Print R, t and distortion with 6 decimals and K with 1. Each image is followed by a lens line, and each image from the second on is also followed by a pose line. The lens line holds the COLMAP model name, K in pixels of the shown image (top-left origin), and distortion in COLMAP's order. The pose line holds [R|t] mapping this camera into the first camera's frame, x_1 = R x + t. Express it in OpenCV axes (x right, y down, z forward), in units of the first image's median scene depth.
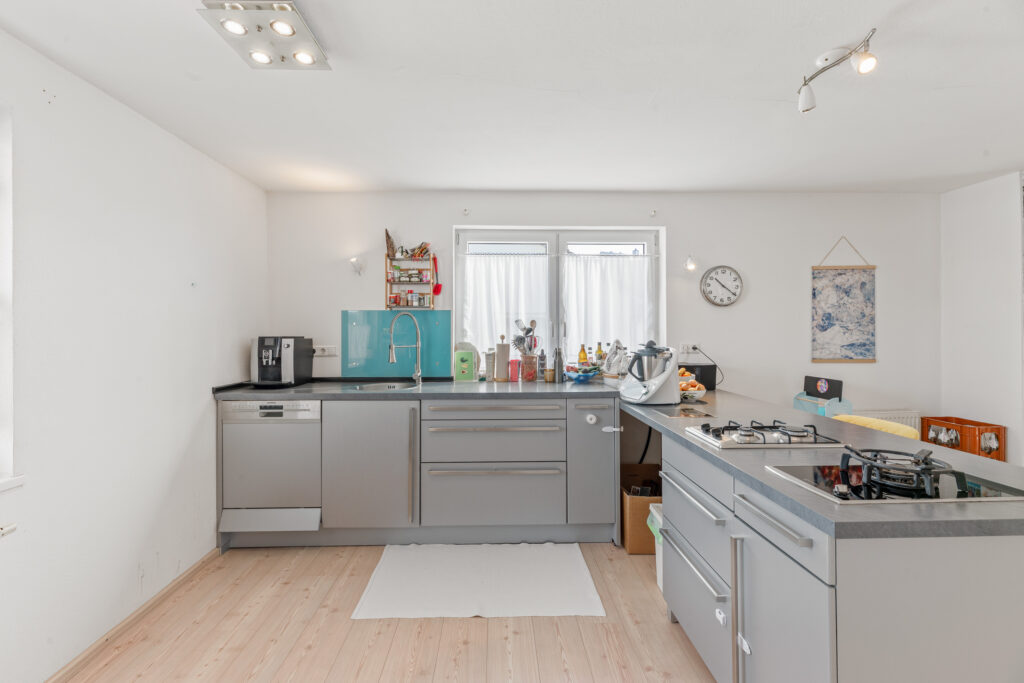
lens RADIAL K [[413.9, 0, 505.1], [0, 413.9, 331.5], [0, 0, 1]] dist [0.002396, 0.000058]
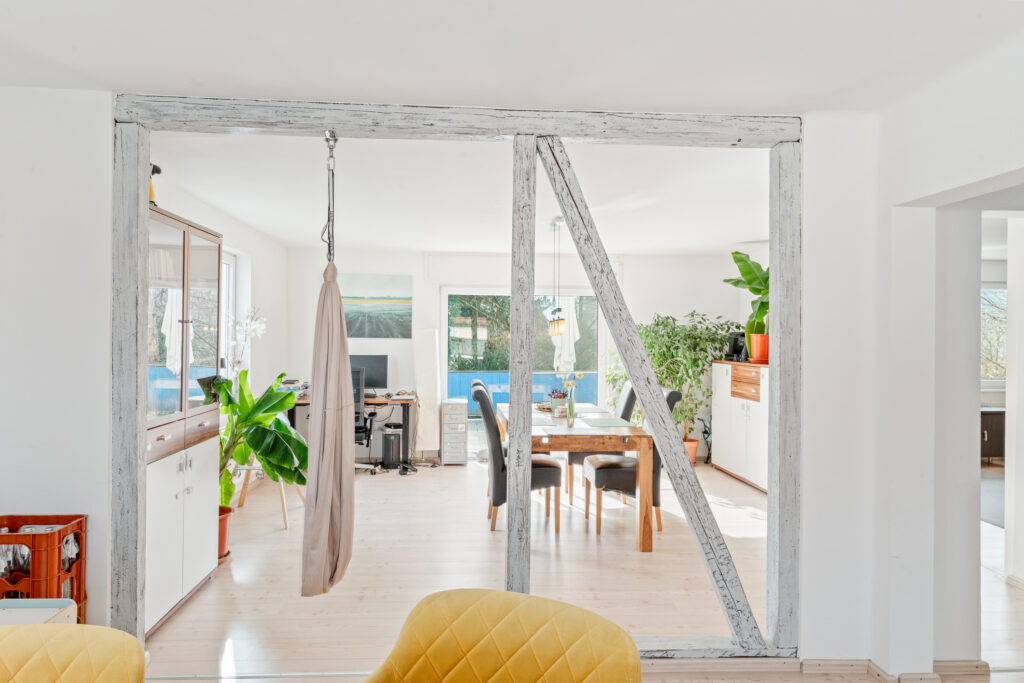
lens RADIAL K [[672.0, 0, 502.5], [0, 672.0, 338.9], [0, 0, 1]] dist [-0.000069, -0.001074]
pose [[-0.028751, 0.000486, 0.999586, 0.220890], [-0.011462, 0.999934, -0.000816, -0.026590], [-0.999521, -0.011481, -0.028744, 0.416382]]
